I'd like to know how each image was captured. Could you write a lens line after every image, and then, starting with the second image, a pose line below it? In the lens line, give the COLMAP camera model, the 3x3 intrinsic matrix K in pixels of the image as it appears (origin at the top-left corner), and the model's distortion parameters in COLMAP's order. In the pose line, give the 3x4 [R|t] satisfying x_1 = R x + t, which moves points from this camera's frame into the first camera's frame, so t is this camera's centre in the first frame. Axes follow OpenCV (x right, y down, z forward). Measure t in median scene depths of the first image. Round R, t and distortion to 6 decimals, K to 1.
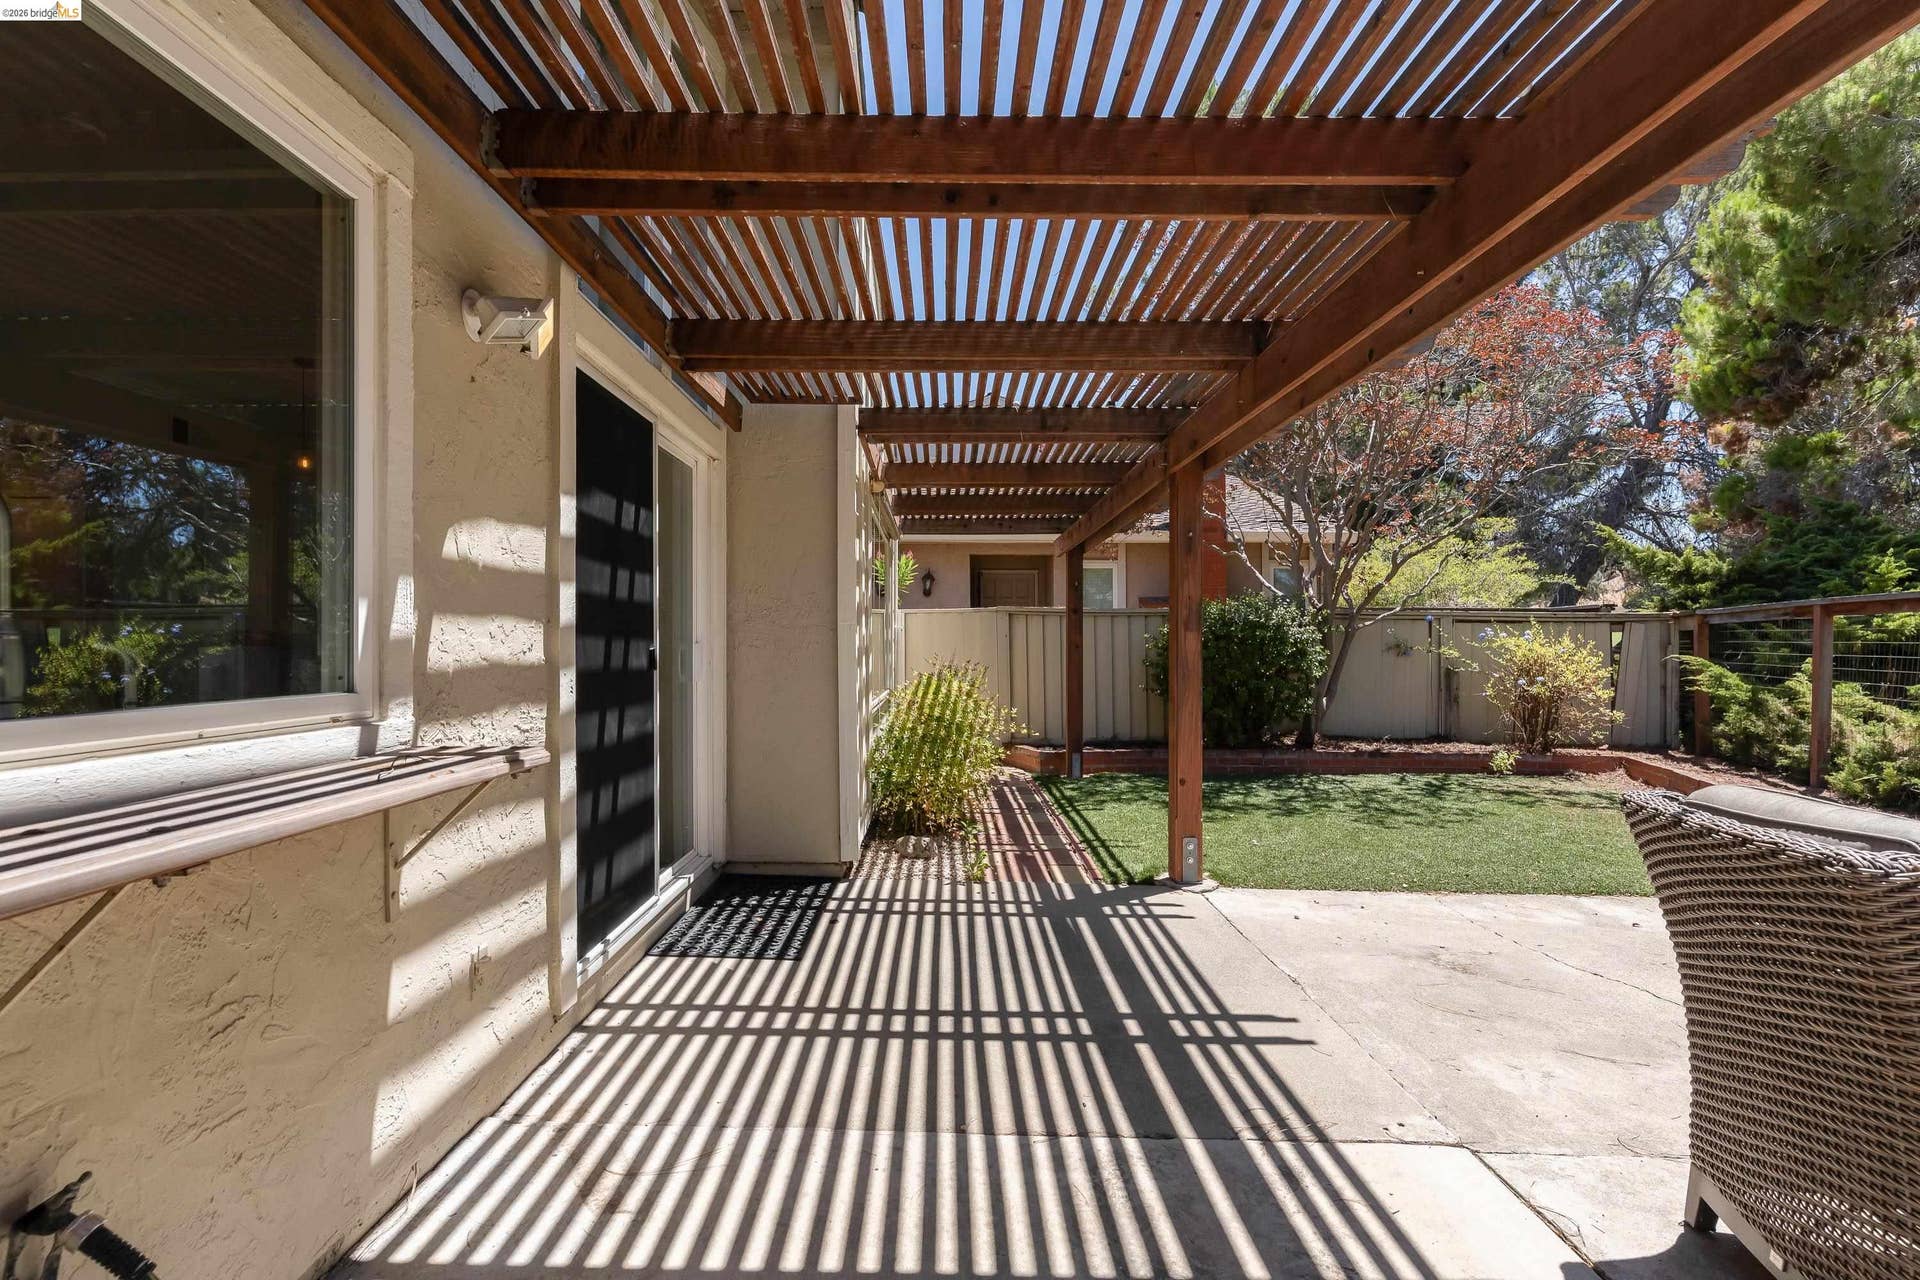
lens RADIAL K [[905.8, 0, 953.1], [0, 905.8, 650.4], [0, 0, 1]] dist [0.003798, 0.001275]
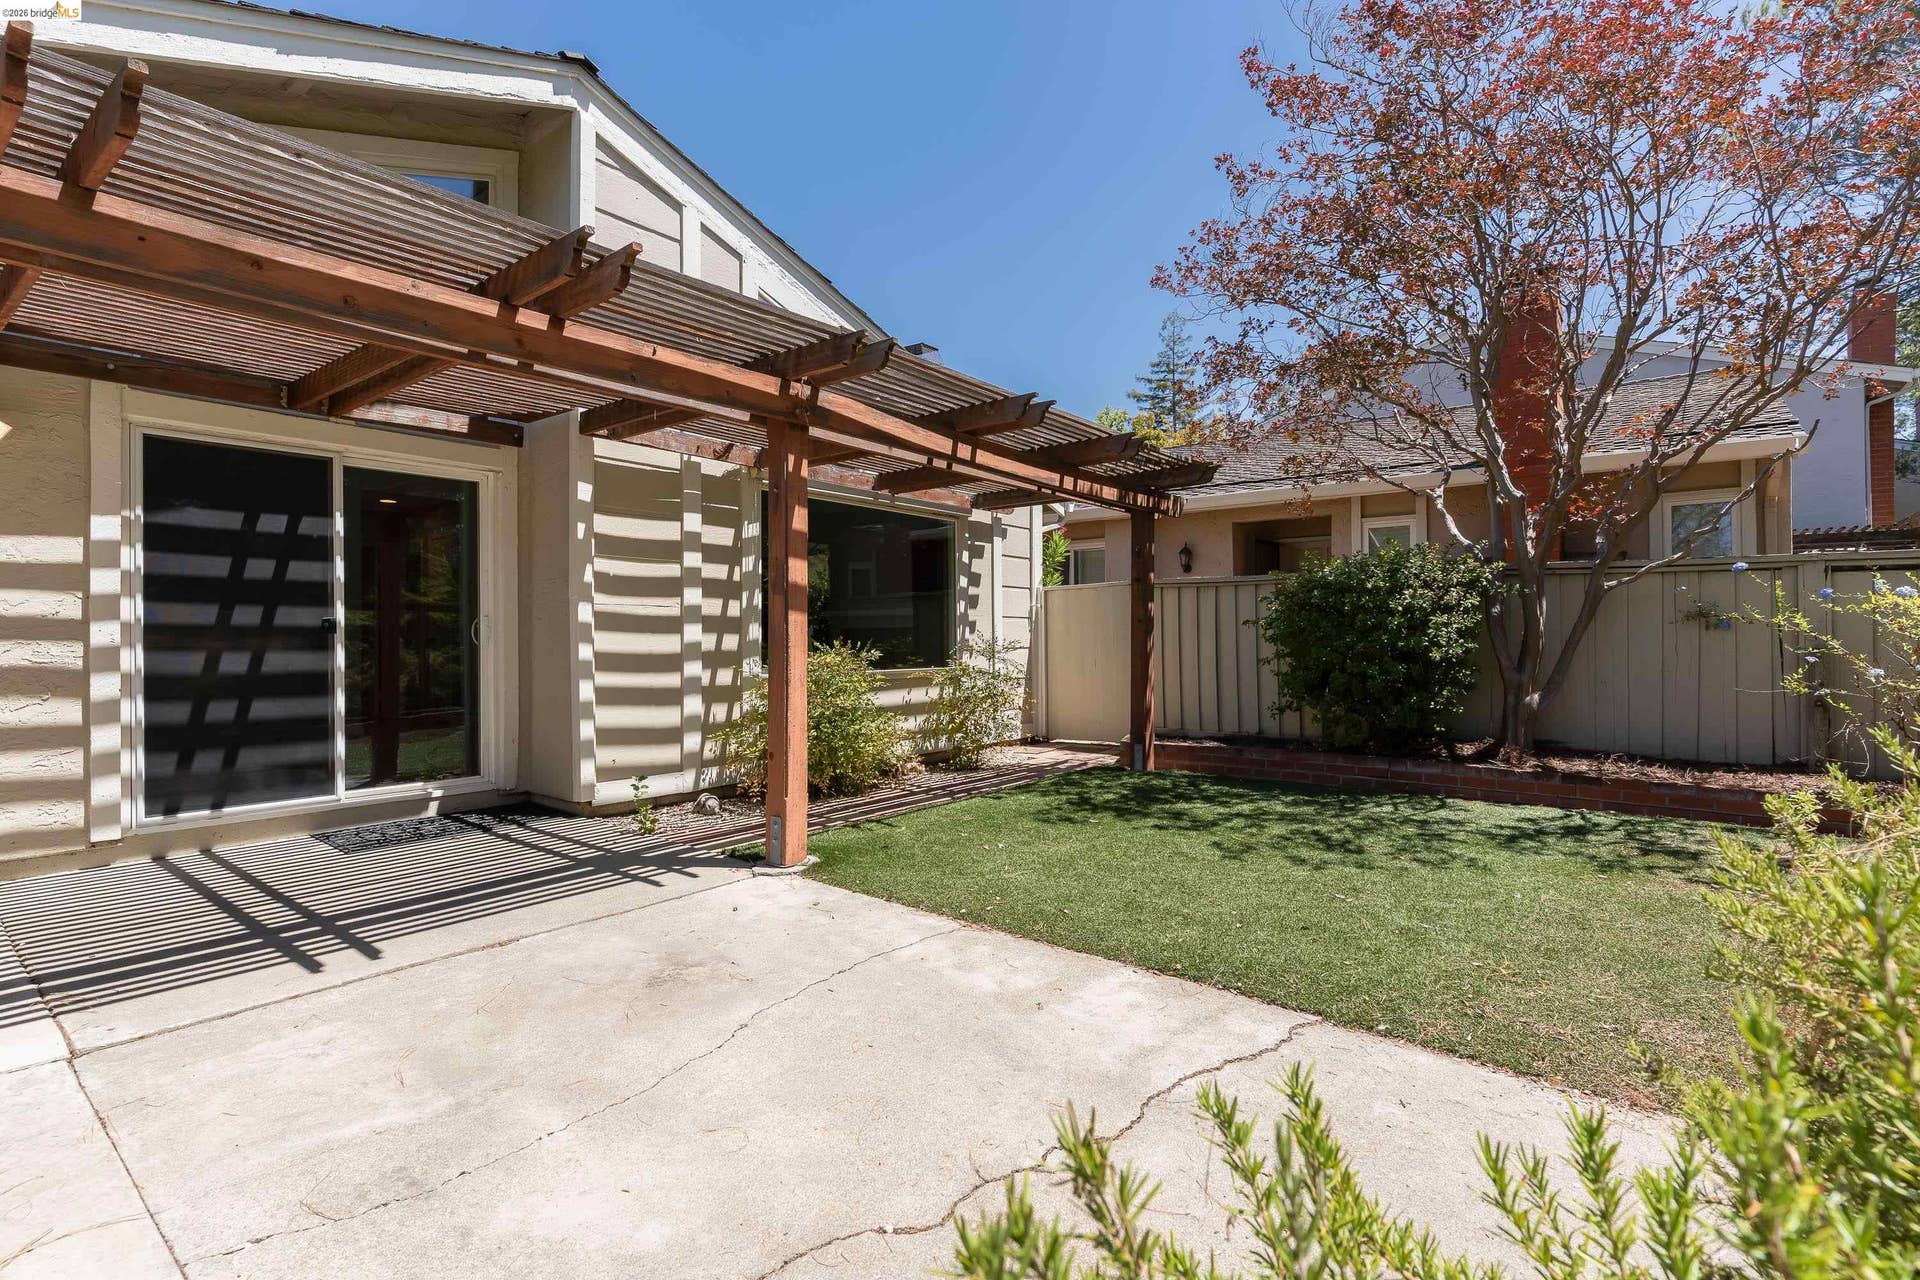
lens RADIAL K [[904.3, 0, 964.6], [0, 904.3, 598.8], [0, 0, 1]] dist [0.000165, -0.000154]
pose [[0.779668, -0.030477, -0.625451, 0.584369], [-0.000497, 0.998784, -0.049289, 0.018853], [0.626193, 0.038740, 0.778705, 0.230141]]
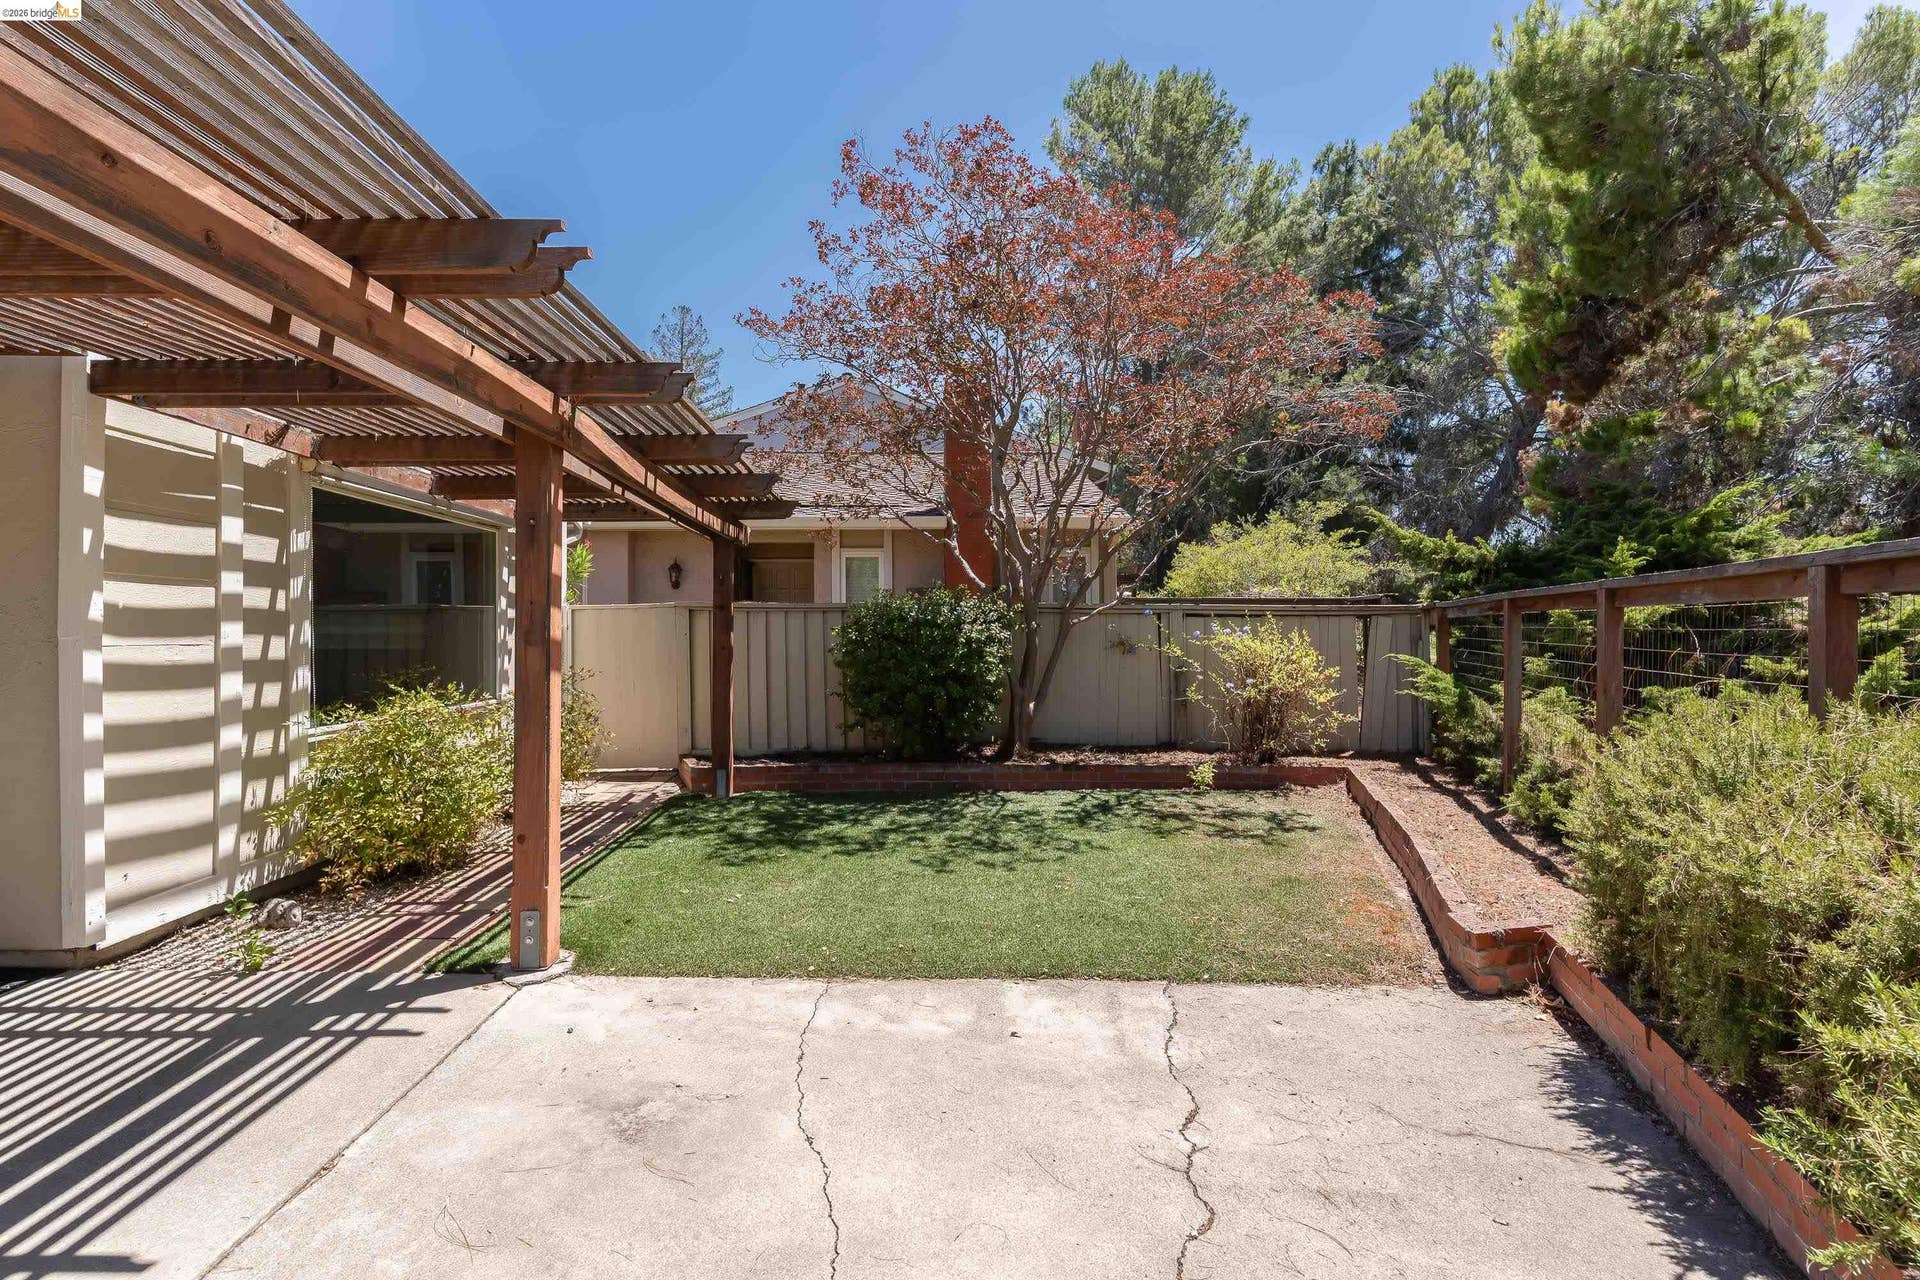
lens RADIAL K [[905.4, 0, 940.4], [0, 905.4, 618.8], [0, 0, 1]] dist [0.003254, -0.000192]
pose [[0.999806, -0.004565, 0.019180, 0.353514], [0.004915, 0.999821, -0.018277, -0.016535], [-0.019093, 0.018368, 0.999649, 0.124060]]
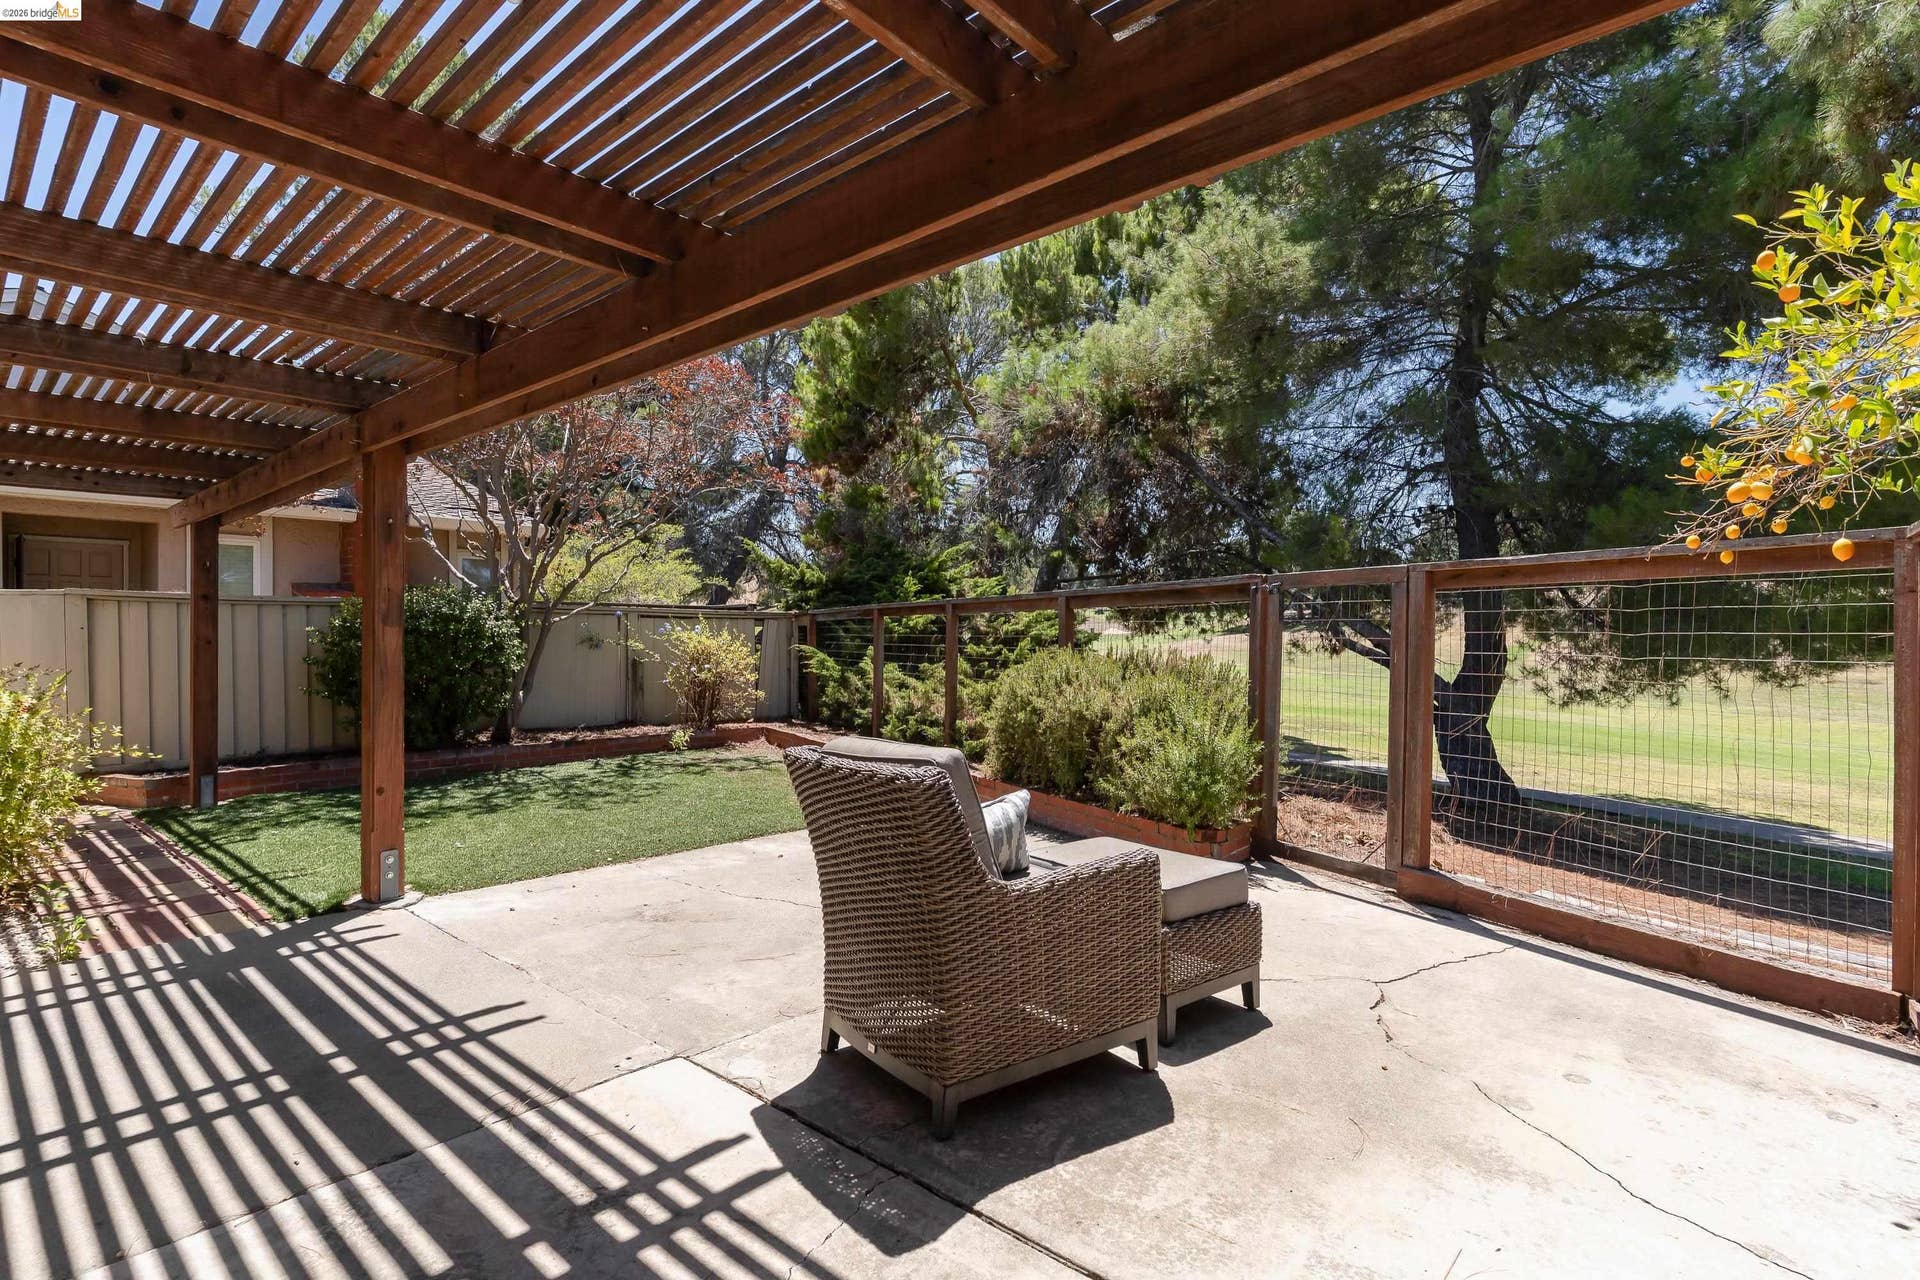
lens RADIAL K [[906.0, 0, 947.6], [0, 906.0, 638.8], [0, 0, 1]] dist [-0.000585, -0.000600]
pose [[0.665322, -0.005121, 0.746539, -0.026587], [0.008188, 0.999966, -0.000438, -0.001549], [-0.746512, 0.006404, 0.665341, -0.020014]]
